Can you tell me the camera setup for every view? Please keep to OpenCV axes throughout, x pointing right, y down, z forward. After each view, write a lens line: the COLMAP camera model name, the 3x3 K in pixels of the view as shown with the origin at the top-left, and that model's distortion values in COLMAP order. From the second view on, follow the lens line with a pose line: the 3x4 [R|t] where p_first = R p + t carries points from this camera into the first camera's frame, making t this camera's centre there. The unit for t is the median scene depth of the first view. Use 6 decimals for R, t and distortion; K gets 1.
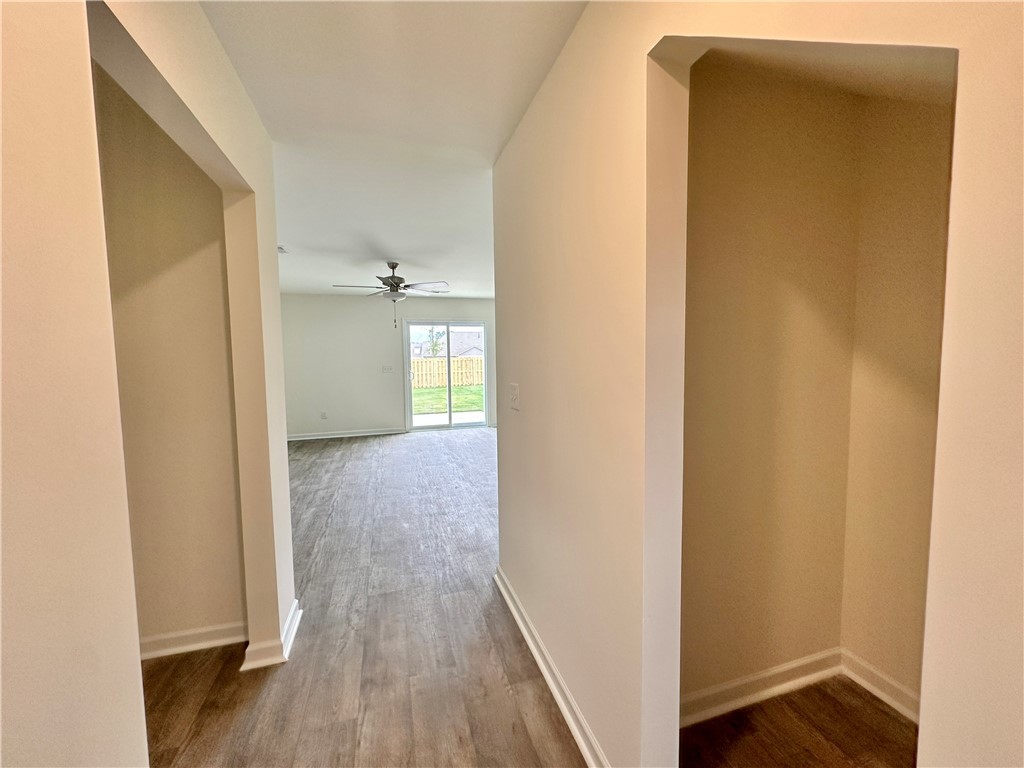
lens RADIAL K [[407.7, 0, 511.5], [0, 407.7, 382.5], [0, 0, 1]] dist [-0.002547, 0.000157]
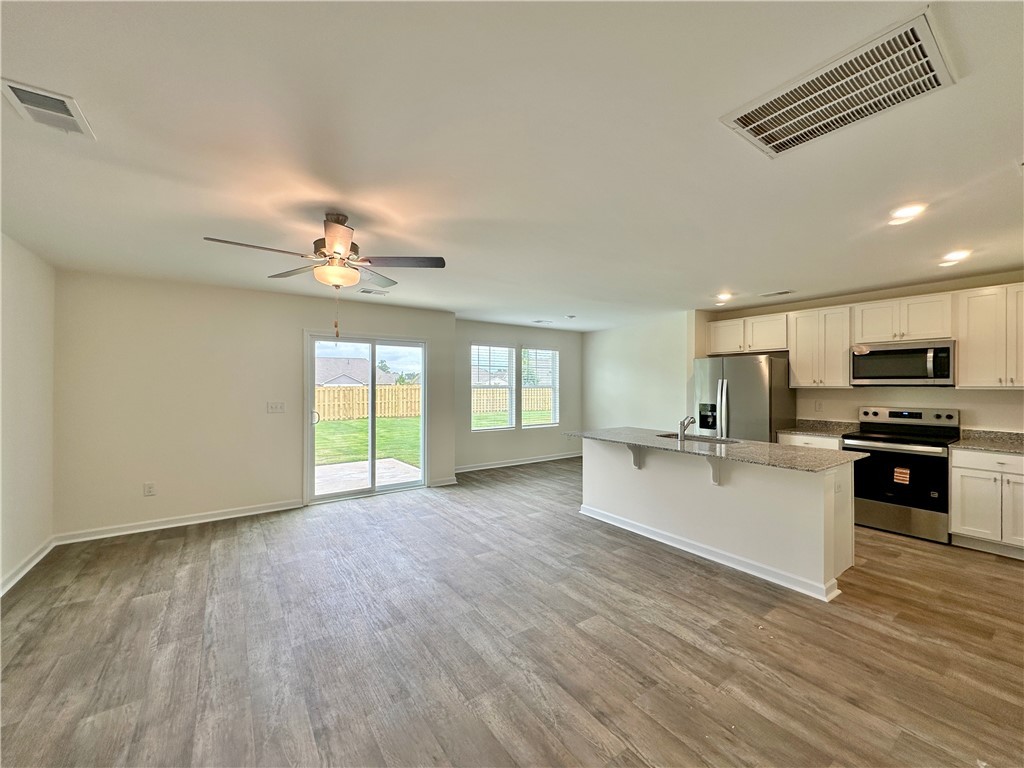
lens RADIAL K [[407.7, 0, 511.5], [0, 407.7, 382.5], [0, 0, 1]] dist [-0.002547, 0.000157]
pose [[0.950892, 0.016568, 0.309080, -0.162887], [0.006139, 0.997361, -0.072348, -0.025063], [-0.309463, 0.070692, 0.948280, 0.305752]]
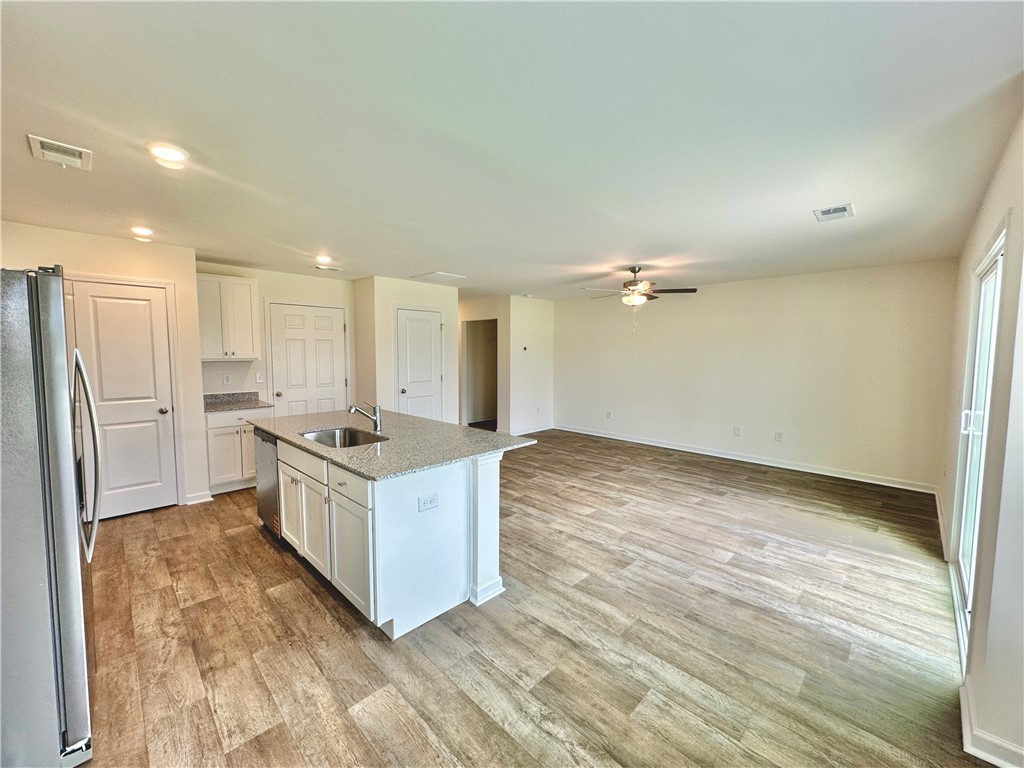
lens RADIAL K [[407.7, 0, 511.5], [0, 407.7, 382.5], [0, 0, 1]] dist [-0.002547, 0.000157]
pose [[-0.884889, 0.045904, -0.463535, 0.309156], [-0.023534, 0.989455, 0.142913, -0.103451], [0.465208, 0.137371, -0.874478, 1.219733]]
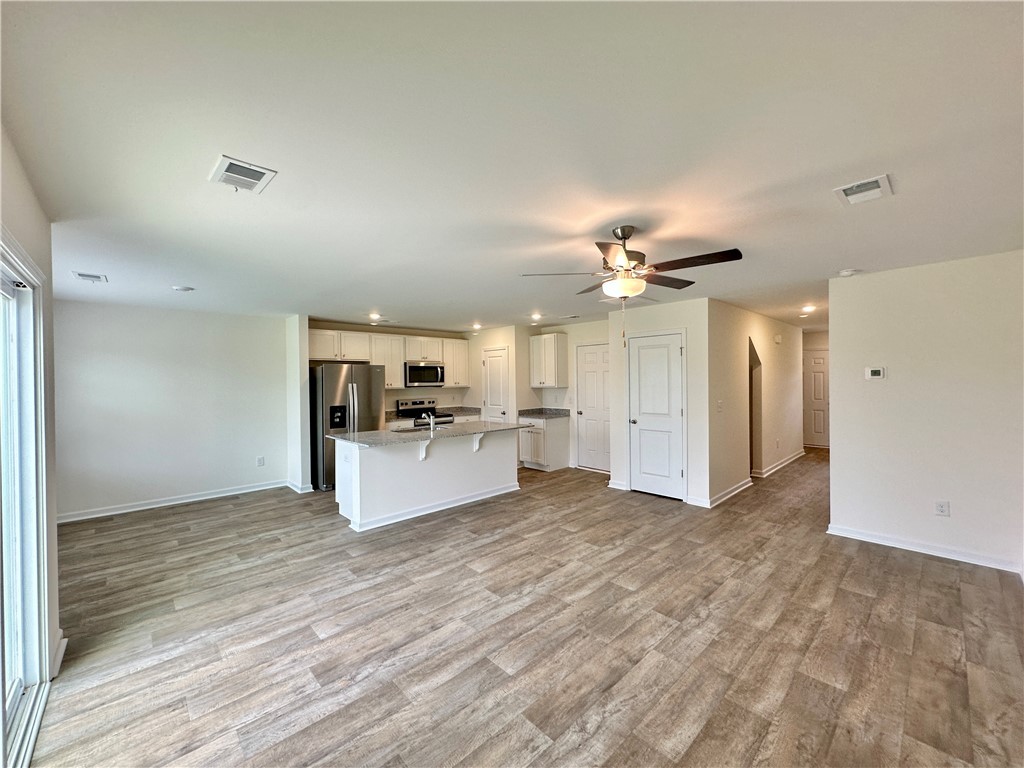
lens RADIAL K [[407.7, 0, 511.5], [0, 407.7, 382.5], [0, 0, 1]] dist [-0.002547, 0.000157]
pose [[-0.438691, 0.012895, 0.898545, -0.491500], [0.079488, 0.996535, 0.024506, -0.078300], [-0.895115, 0.082174, -0.438196, 0.959903]]
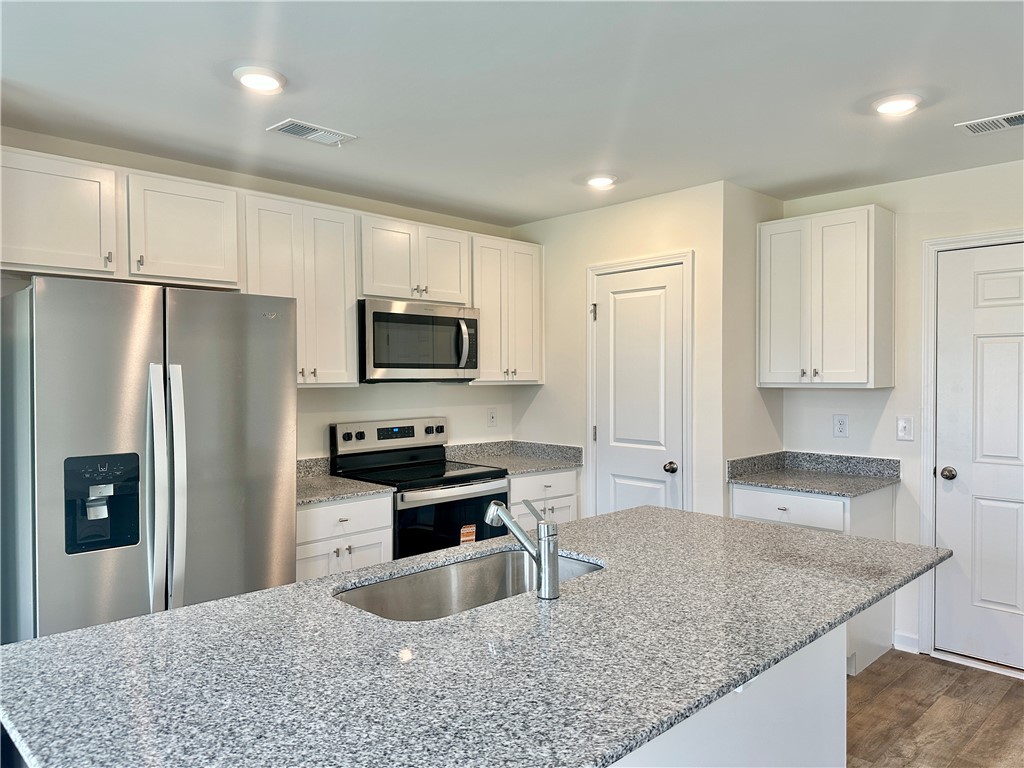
lens RADIAL K [[715.5, 0, 512.0], [0, 715.5, 384.0], [0, 0, 1]] dist [0.026552, -0.003018]
pose [[-0.452945, 0.003529, 0.891531, 0.009313], [0.068682, 0.997158, 0.030947, -0.070245], [-0.888889, 0.075249, -0.451900, 0.894957]]
